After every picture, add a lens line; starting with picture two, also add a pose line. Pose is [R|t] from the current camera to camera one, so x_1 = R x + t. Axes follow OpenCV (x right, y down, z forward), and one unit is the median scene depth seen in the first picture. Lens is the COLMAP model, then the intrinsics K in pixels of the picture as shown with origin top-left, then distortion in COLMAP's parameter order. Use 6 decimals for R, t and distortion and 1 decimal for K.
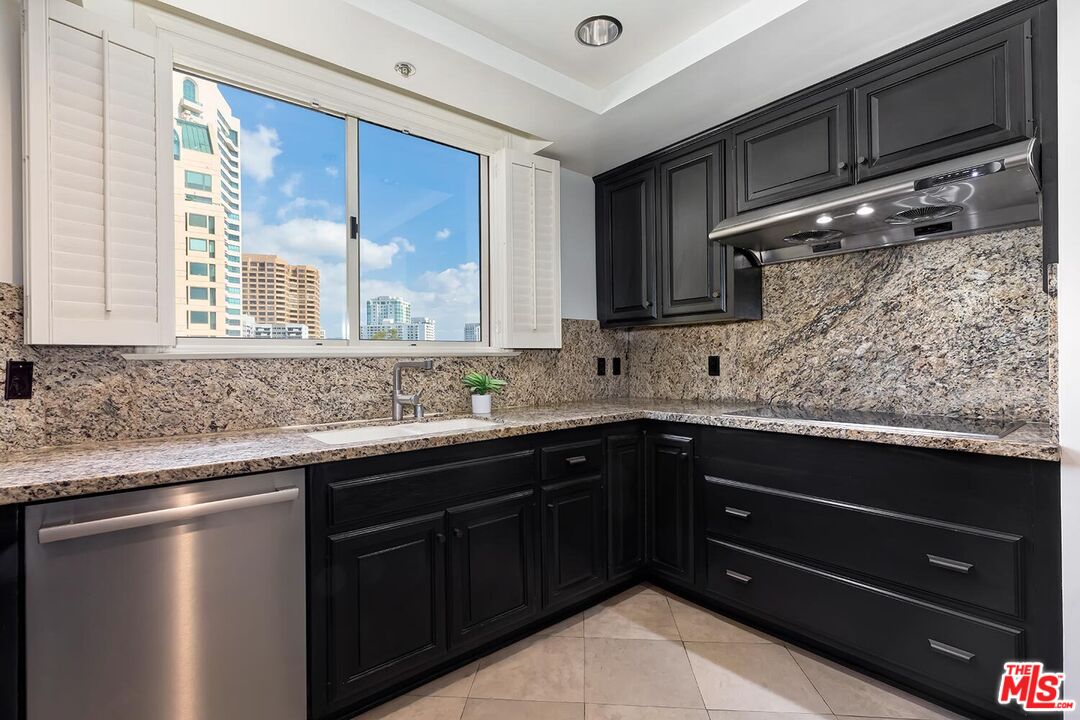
lens RADIAL K [[496.9, 0, 540.0], [0, 496.9, 360.0], [0, 0, 1]] dist [0.006087, 0.000145]
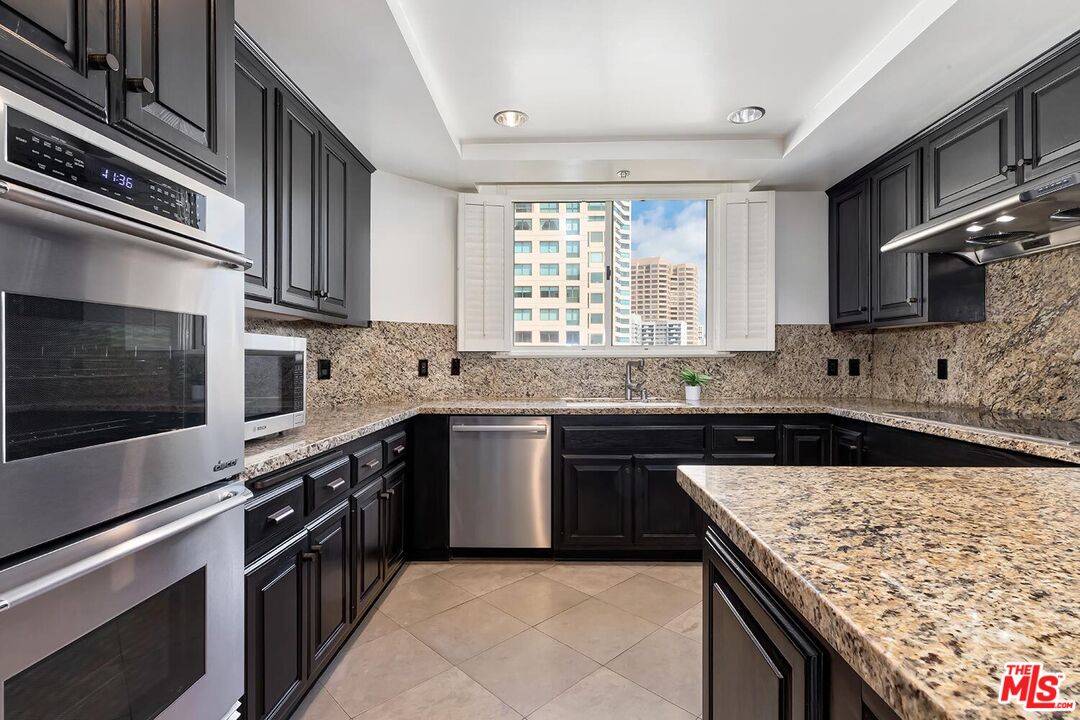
lens RADIAL K [[516.9, 0, 540.0], [0, 516.9, 360.0], [0, 0, 1]] dist [0.000018, 0.000019]
pose [[0.753893, 0.013113, -0.656867, 0.426618], [-0.007233, 0.999906, 0.011659, -0.011994], [0.656958, -0.004039, 0.753917, -0.279771]]
